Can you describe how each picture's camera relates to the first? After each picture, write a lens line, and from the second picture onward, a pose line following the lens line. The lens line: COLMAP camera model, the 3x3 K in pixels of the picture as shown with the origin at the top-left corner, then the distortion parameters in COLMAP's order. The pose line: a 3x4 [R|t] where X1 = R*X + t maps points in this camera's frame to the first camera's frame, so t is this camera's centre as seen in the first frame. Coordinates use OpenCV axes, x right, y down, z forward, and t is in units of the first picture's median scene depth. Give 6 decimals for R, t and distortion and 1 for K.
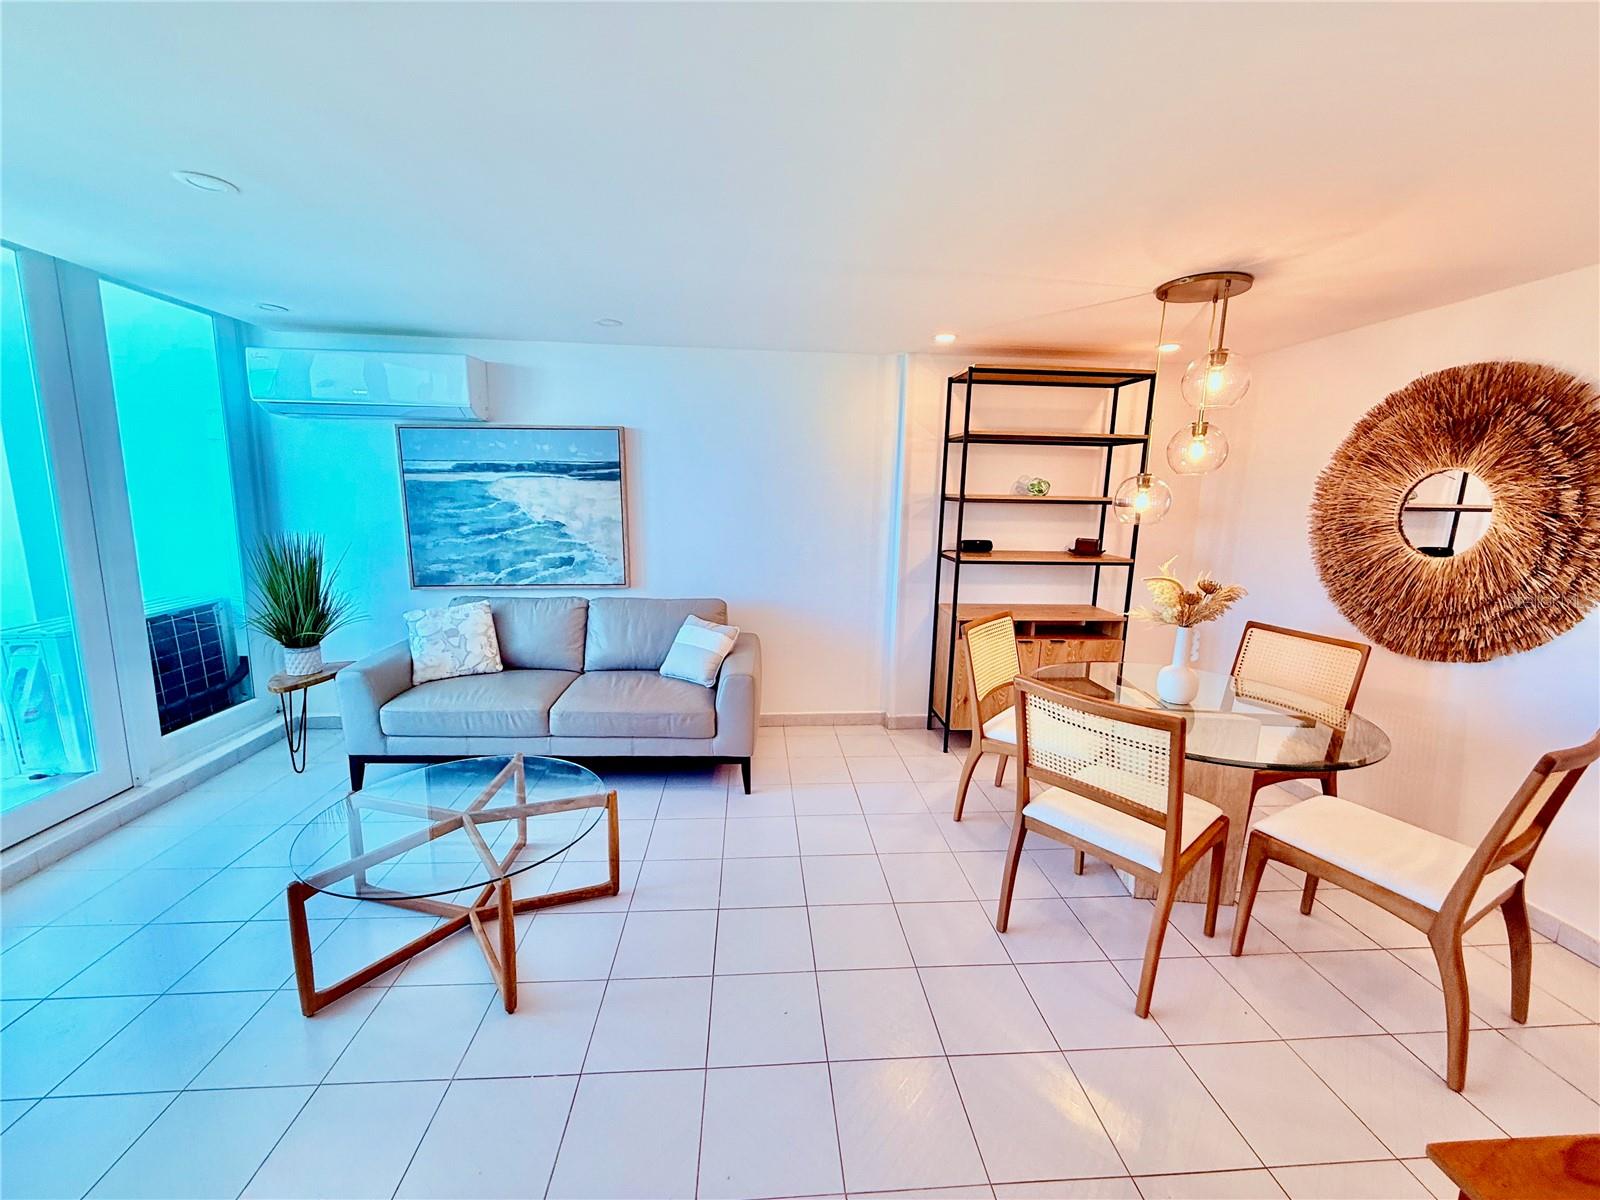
lens RADIAL K [[638.8, 0, 795.1], [0, 638.8, 598.3], [0, 0, 1]] dist [0.000797, 0.000526]
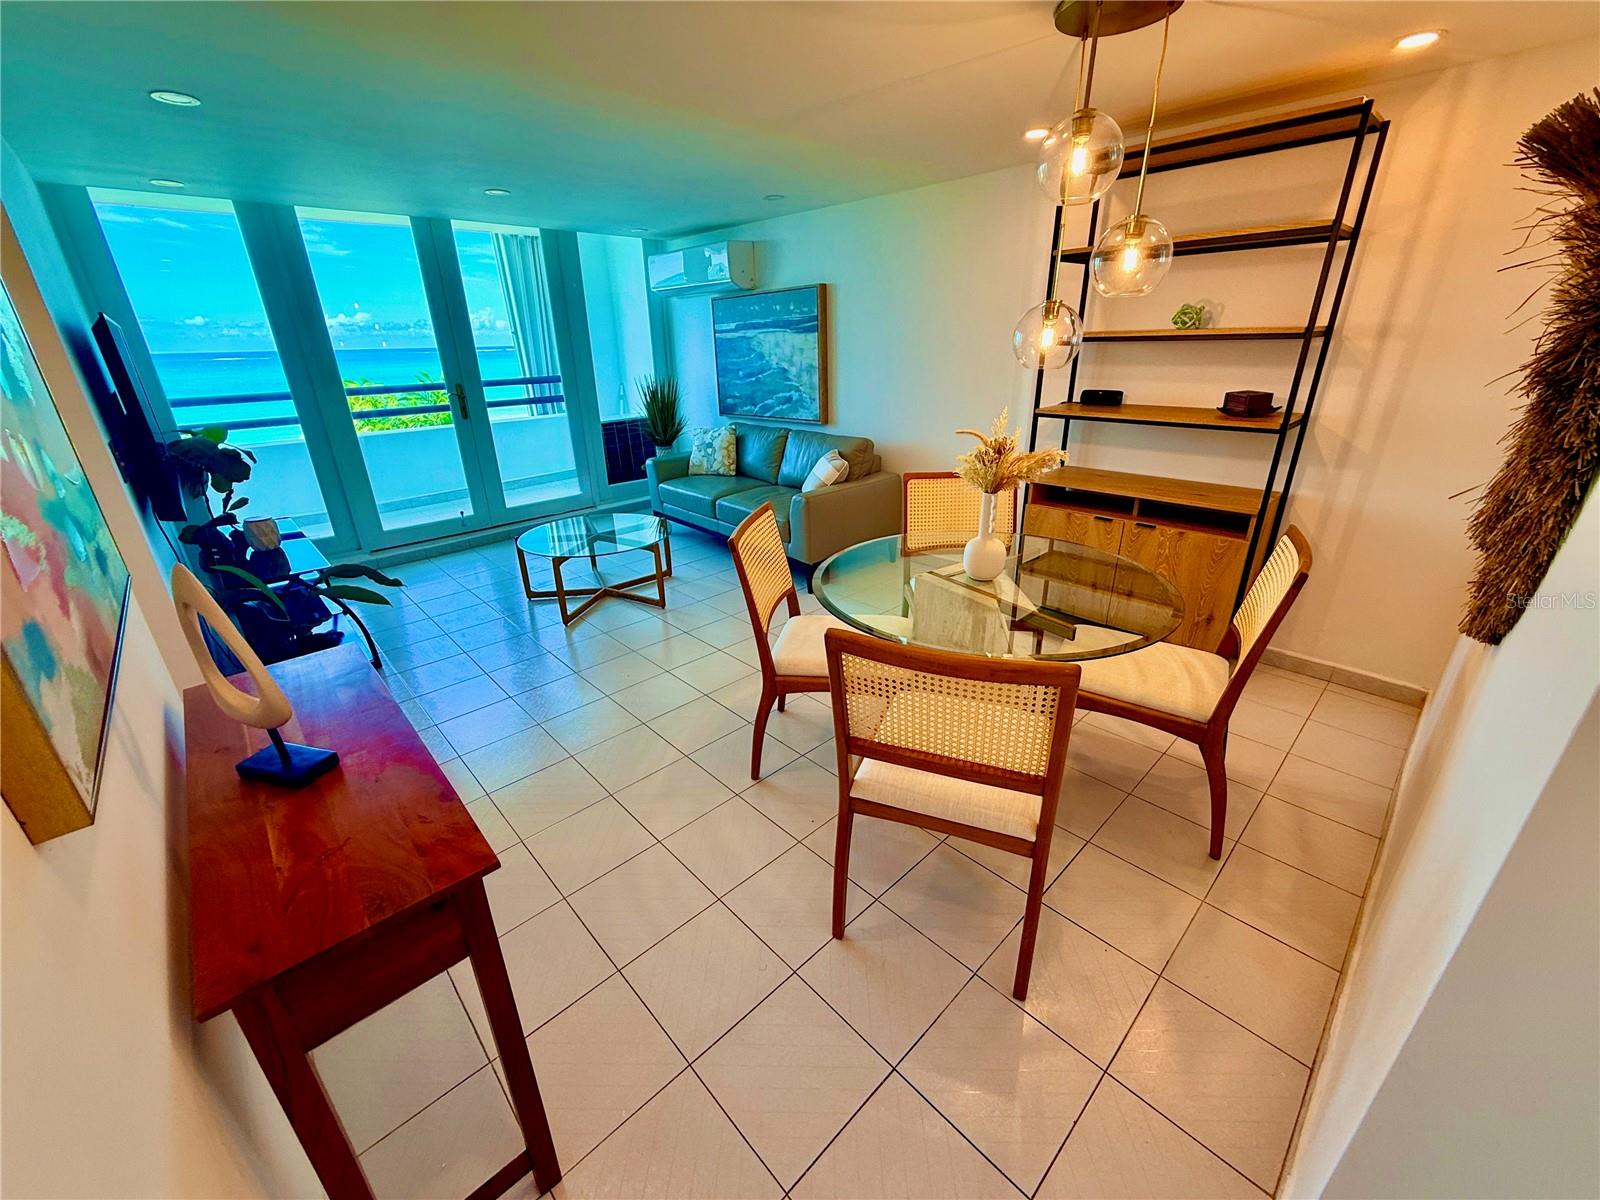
lens RADIAL K [[636.4, 0, 795.3], [0, 636.4, 600.1], [0, 0, 1]] dist [-0.000612, 0.000327]
pose [[0.630796, 0.264535, -0.729464, 0.728550], [-0.094053, 0.959228, 0.266526, -0.013643], [0.770227, -0.099516, 0.629958, 0.155399]]
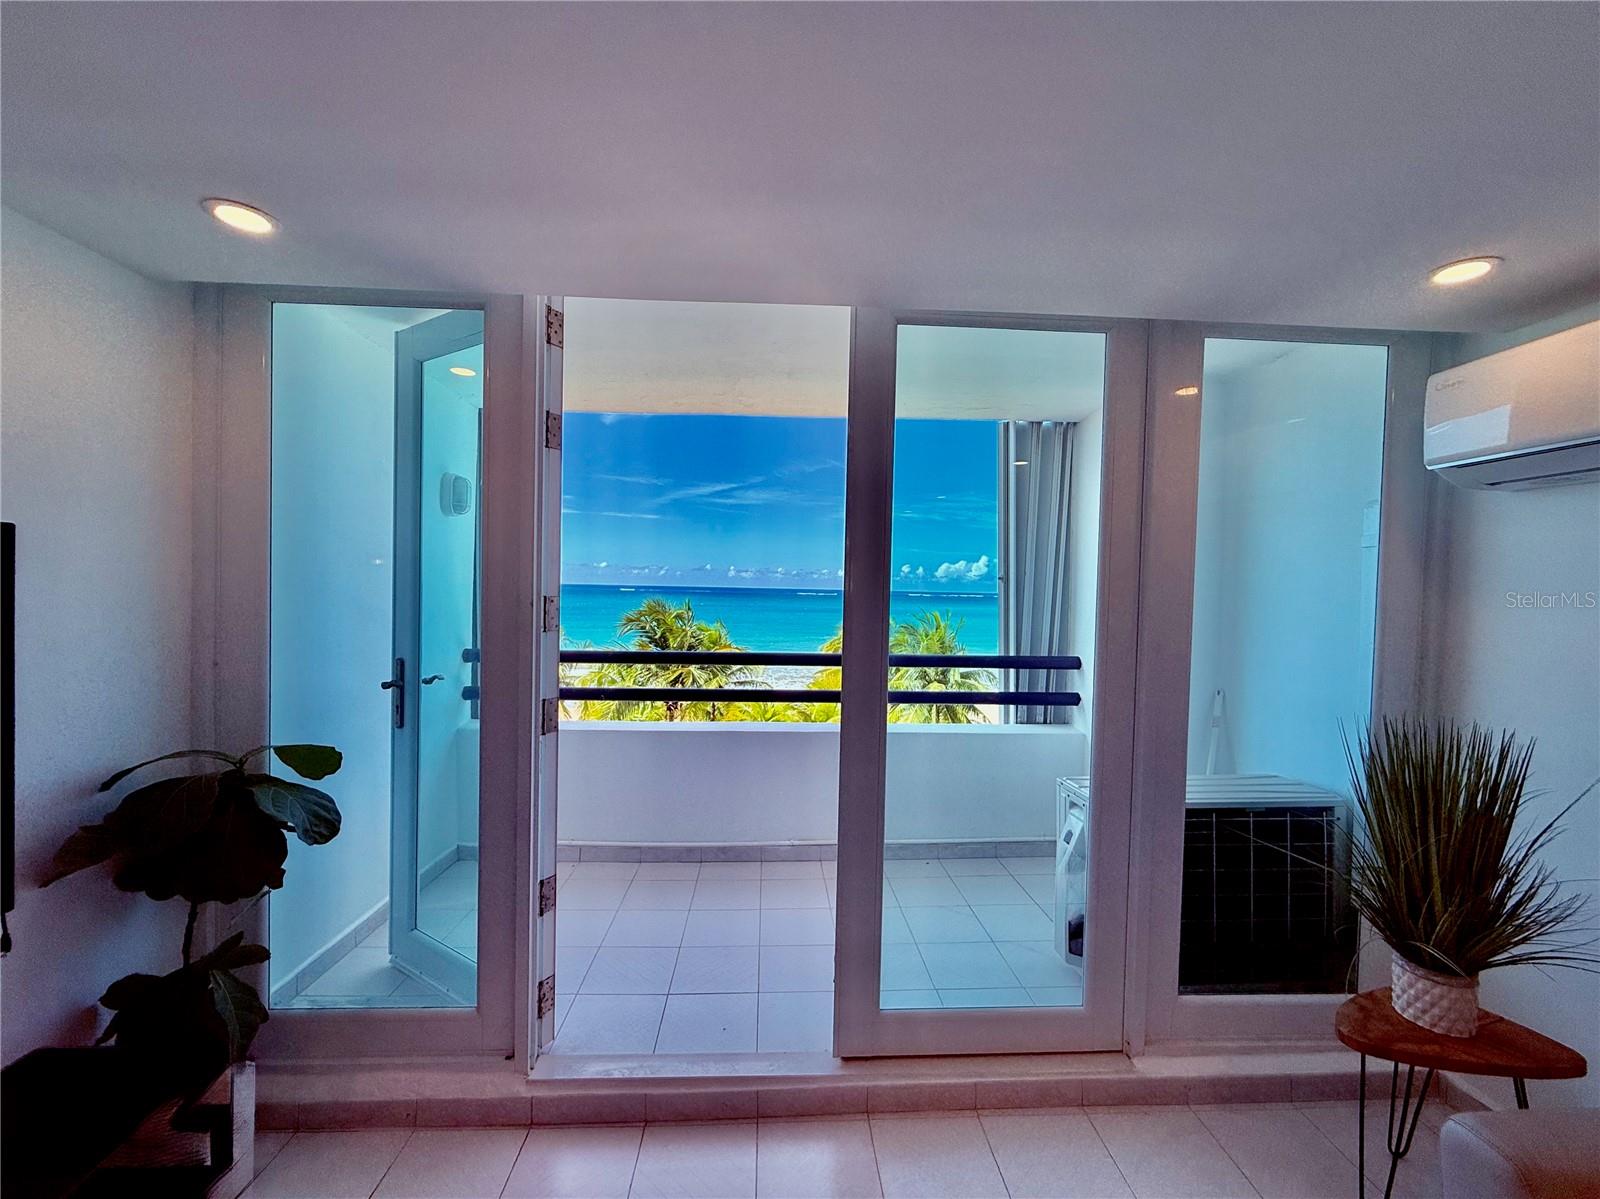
lens RADIAL K [[655.0, 0, 795.7], [0, 655.0, 600.5], [0, 0, 1]] dist [-0.001084, -0.000184]
pose [[-0.022976, -0.000956, -0.999736, -0.258681], [-0.184271, 0.982870, 0.003295, -0.094857], [0.982607, 0.184298, -0.022759, 0.464491]]
